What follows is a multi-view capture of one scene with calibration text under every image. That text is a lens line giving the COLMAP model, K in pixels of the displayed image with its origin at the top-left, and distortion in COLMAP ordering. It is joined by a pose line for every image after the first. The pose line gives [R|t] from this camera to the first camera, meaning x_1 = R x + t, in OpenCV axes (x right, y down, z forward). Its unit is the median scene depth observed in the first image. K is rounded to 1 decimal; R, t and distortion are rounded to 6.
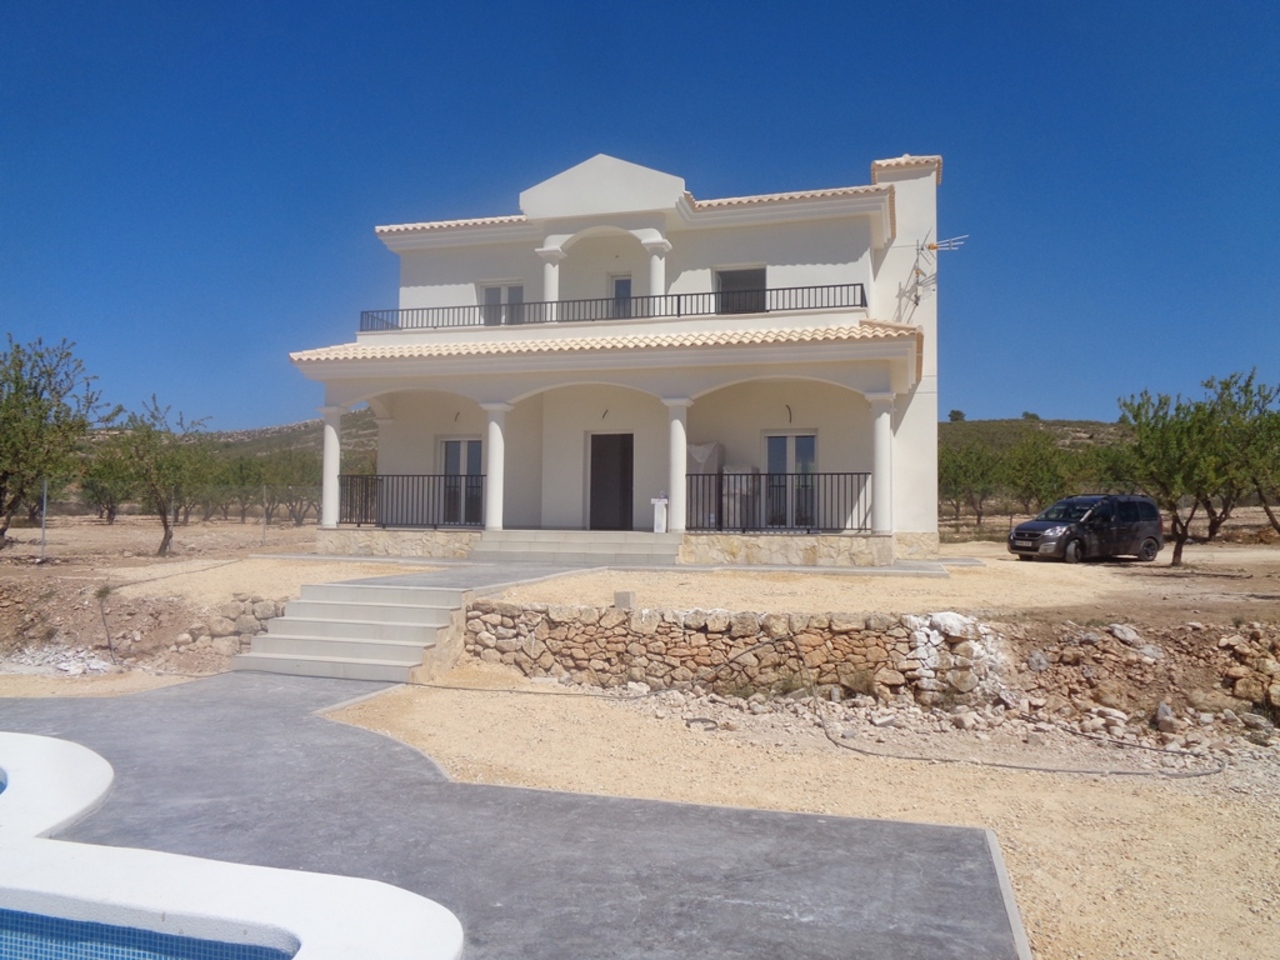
lens RADIAL K [[960.9, 0, 642.1], [0, 960.9, 487.4], [0, 0, 1]] dist [0.009197, 0.002804]
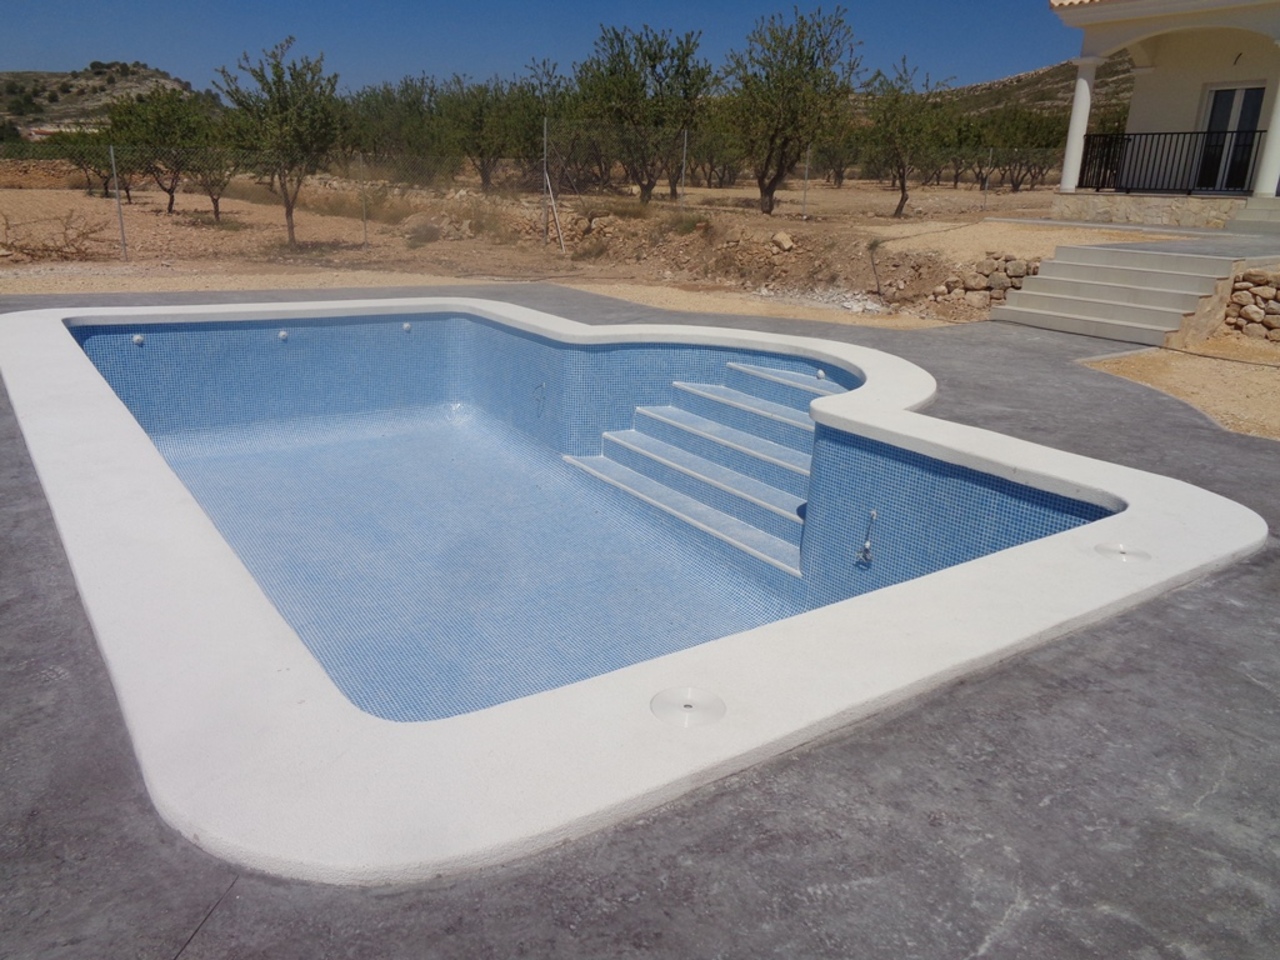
lens RADIAL K [[960.9, 0, 642.1], [0, 960.9, 487.4], [0, 0, 1]] dist [0.009197, 0.002804]
pose [[0.778779, 0.198412, -0.595093, -0.024452], [0.008926, 0.945060, 0.326776, 0.002177], [0.627235, -0.259798, 0.734222, -0.111825]]
